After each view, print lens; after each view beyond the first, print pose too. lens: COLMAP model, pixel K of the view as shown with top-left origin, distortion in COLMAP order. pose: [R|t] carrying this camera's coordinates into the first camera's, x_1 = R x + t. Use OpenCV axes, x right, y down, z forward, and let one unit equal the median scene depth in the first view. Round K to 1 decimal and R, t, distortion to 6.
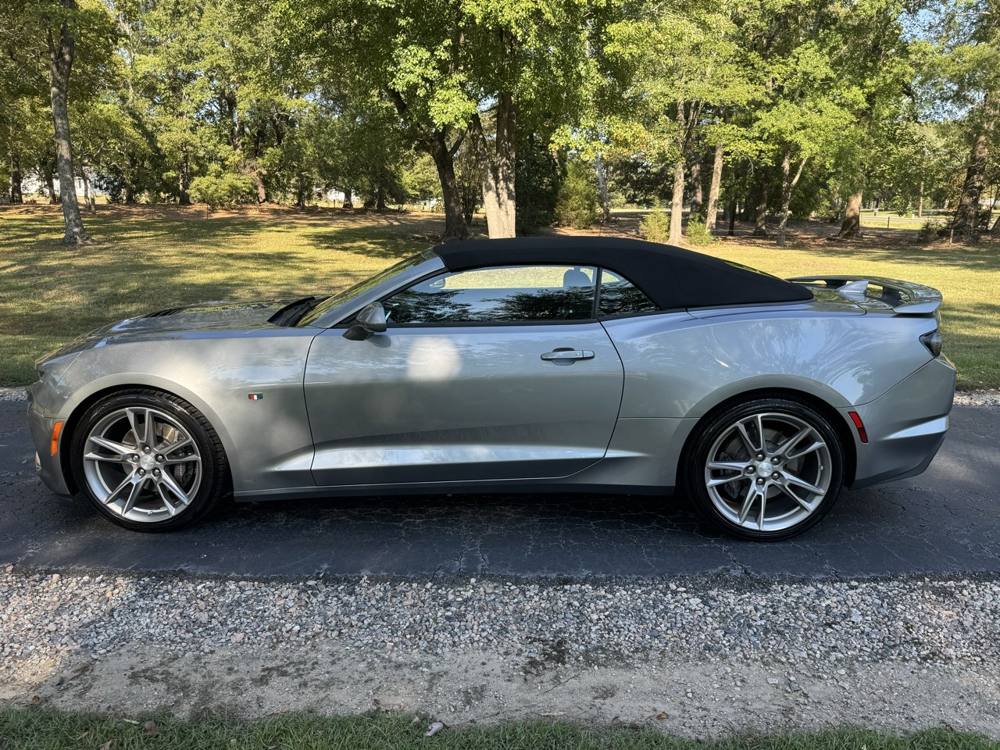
lens RADIAL K [[781.5, 0, 505.6], [0, 781.5, 378.4], [0, 0, 1]] dist [0.039508, -0.097866]
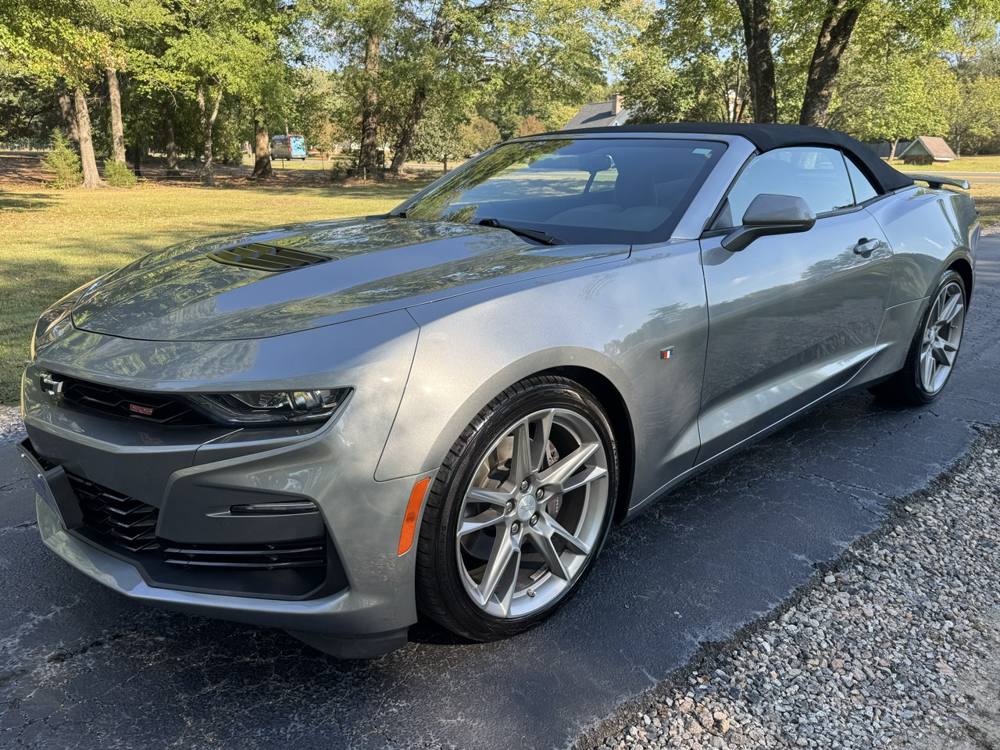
lens RADIAL K [[781.5, 0, 505.6], [0, 781.5, 378.4], [0, 0, 1]] dist [0.039508, -0.097866]
pose [[0.692203, -0.190596, 0.696080, -0.114016], [0.145650, 0.981544, 0.123921, -0.007103], [-0.706853, 0.015606, 0.707189, 0.085349]]
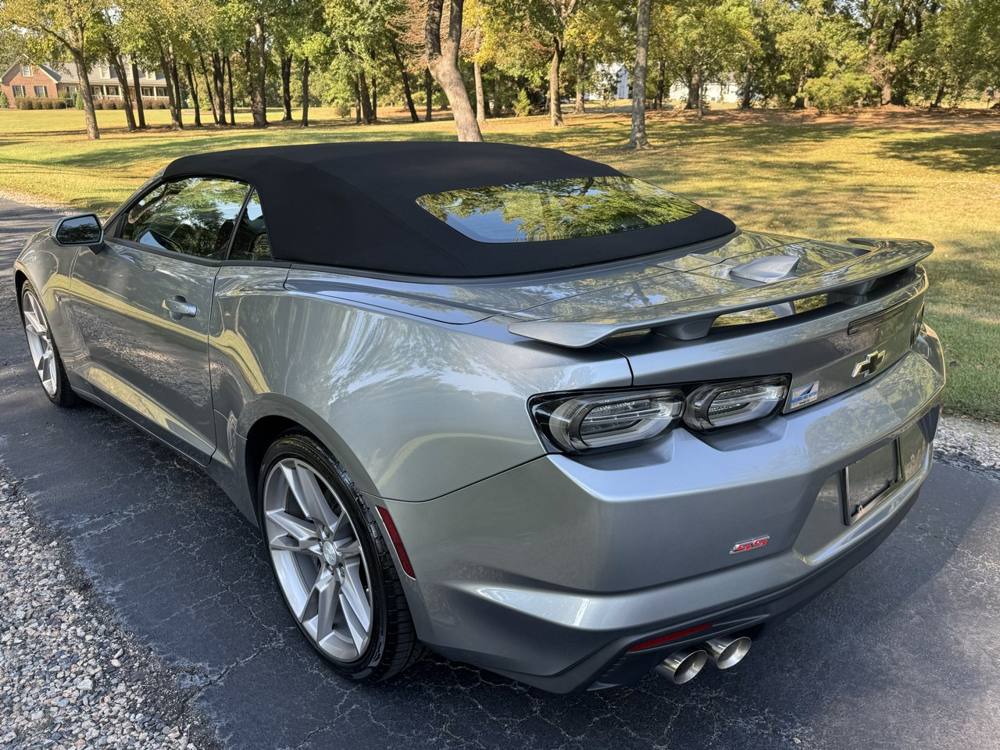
lens RADIAL K [[775.9, 0, 485.8], [0, 775.9, 373.3], [0, 0, 1]] dist [0.026830, -0.042689]
pose [[0.691982, 0.215125, -0.689117, 0.103671], [-0.139008, 0.976411, 0.165224, -0.017010], [0.708405, -0.018539, 0.705563, 0.088497]]
